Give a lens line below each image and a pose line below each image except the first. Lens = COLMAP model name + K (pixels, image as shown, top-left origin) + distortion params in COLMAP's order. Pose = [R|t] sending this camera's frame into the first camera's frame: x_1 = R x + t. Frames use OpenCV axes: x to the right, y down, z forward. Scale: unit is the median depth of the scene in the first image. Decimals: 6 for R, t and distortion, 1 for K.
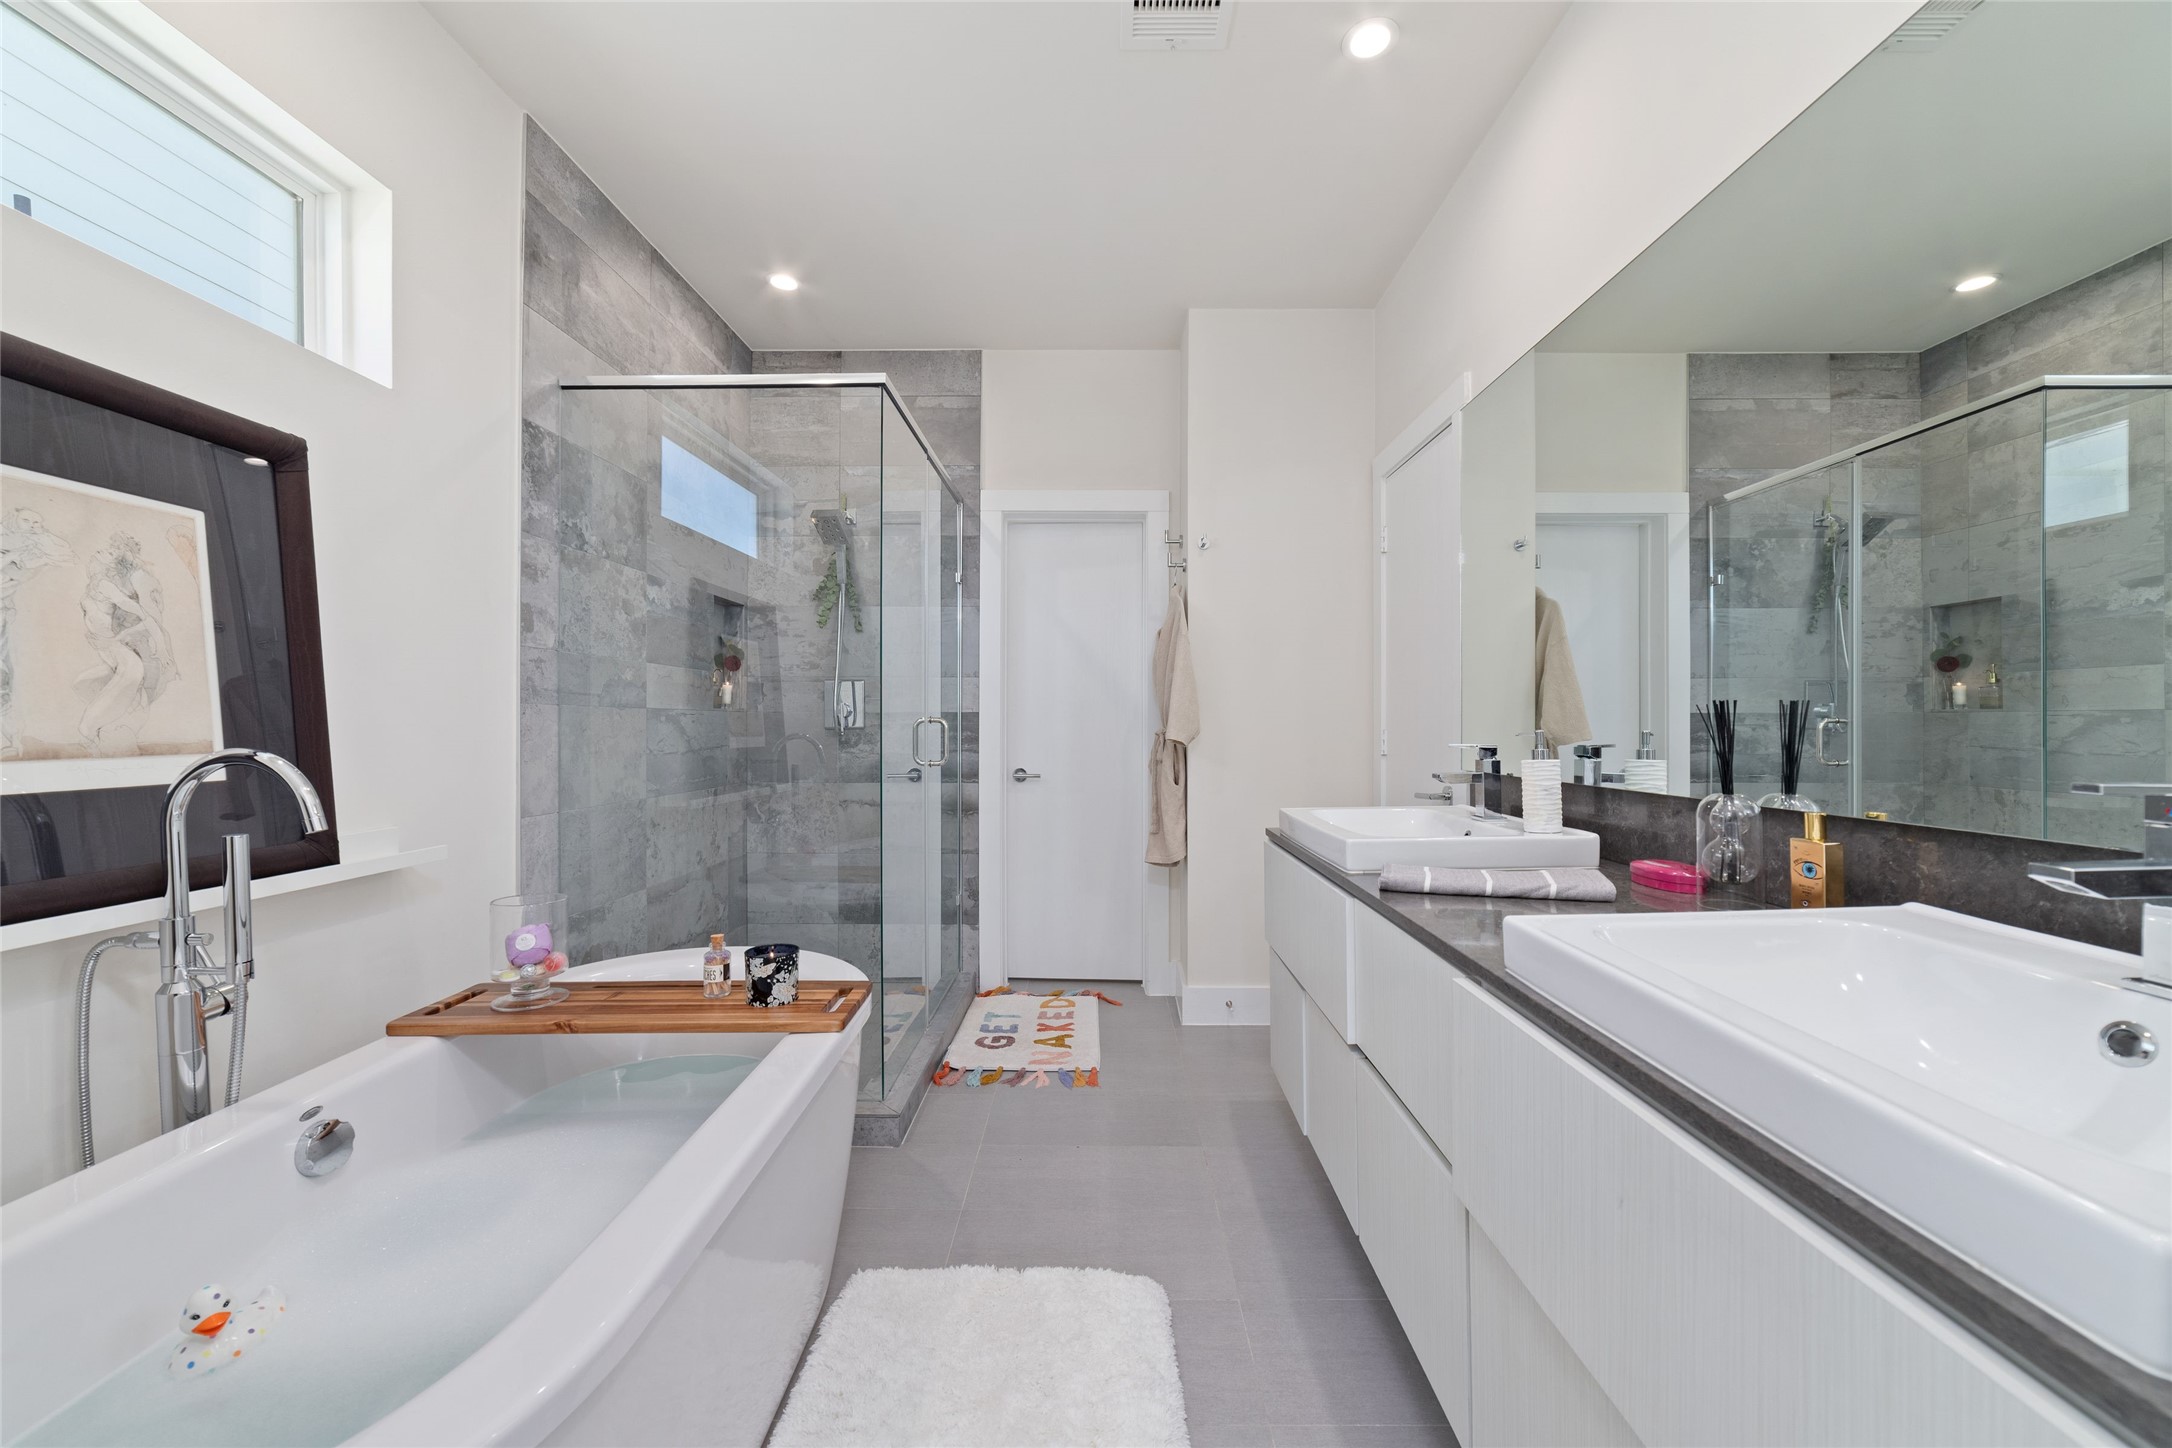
lens RADIAL K [[836.3, 0, 1092.4], [0, 836.3, 739.2], [0, 0, 1]] dist [-0.018825, 0.006189]
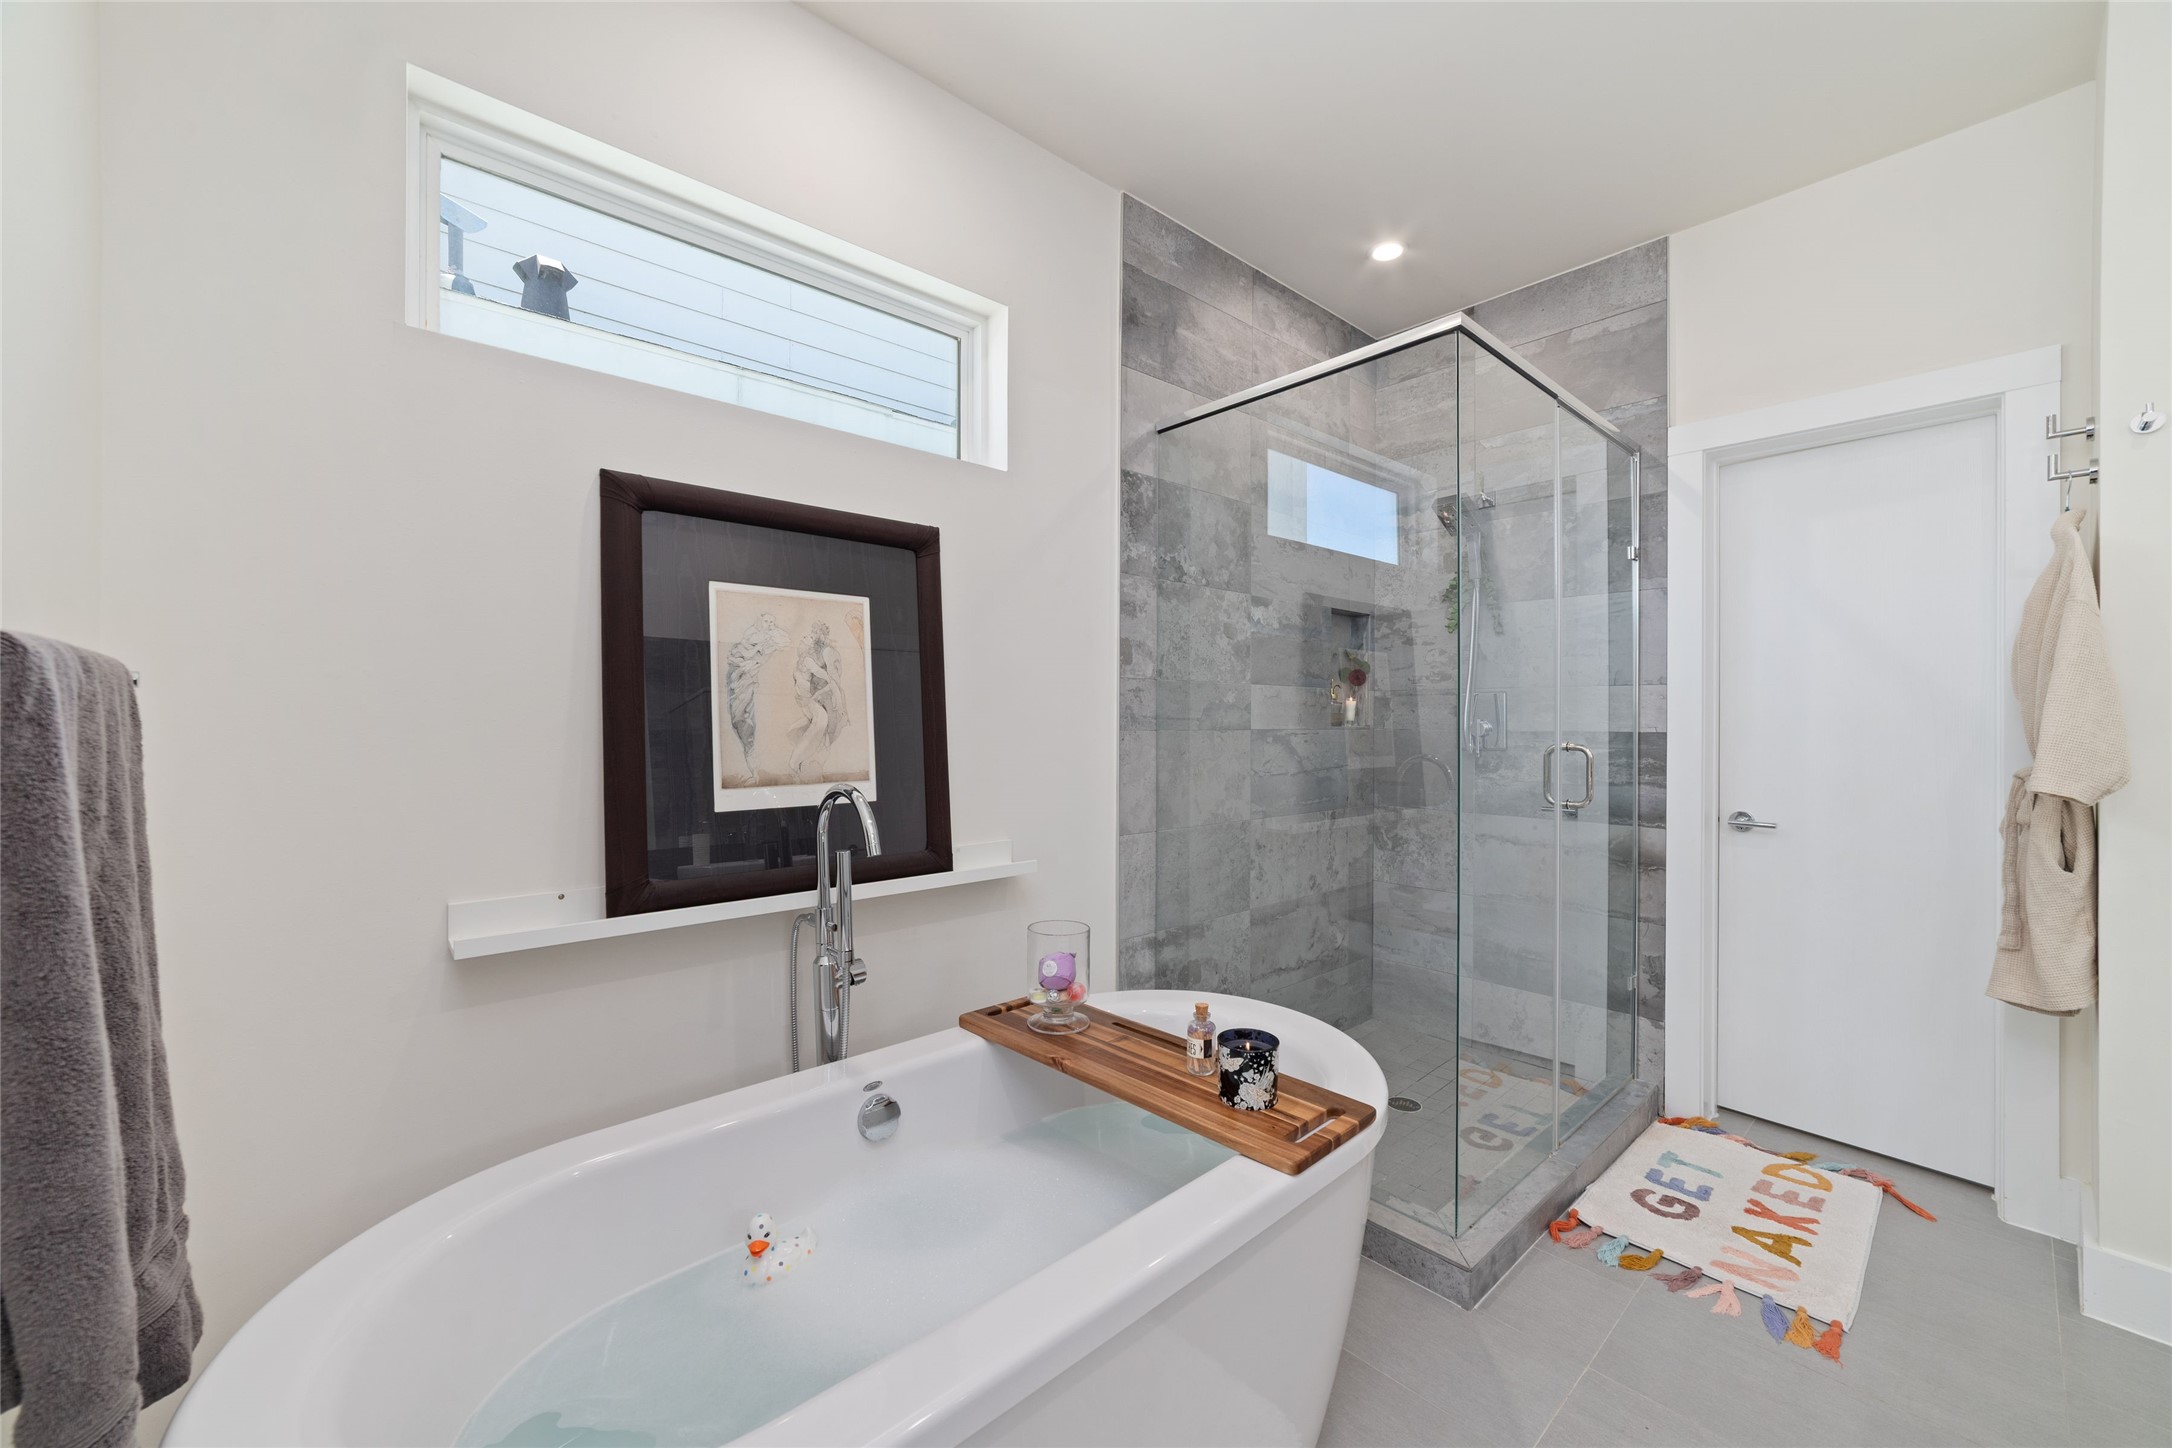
lens RADIAL K [[836.3, 0, 1093.9], [0, 836.3, 725.0], [0, 0, 1]] dist [-0.018825, 0.006189]
pose [[0.675179, 0.005713, -0.737632, 0.080338], [-0.014946, 0.999871, -0.005936, -0.035089], [0.737502, 0.015032, 0.675177, 0.186557]]
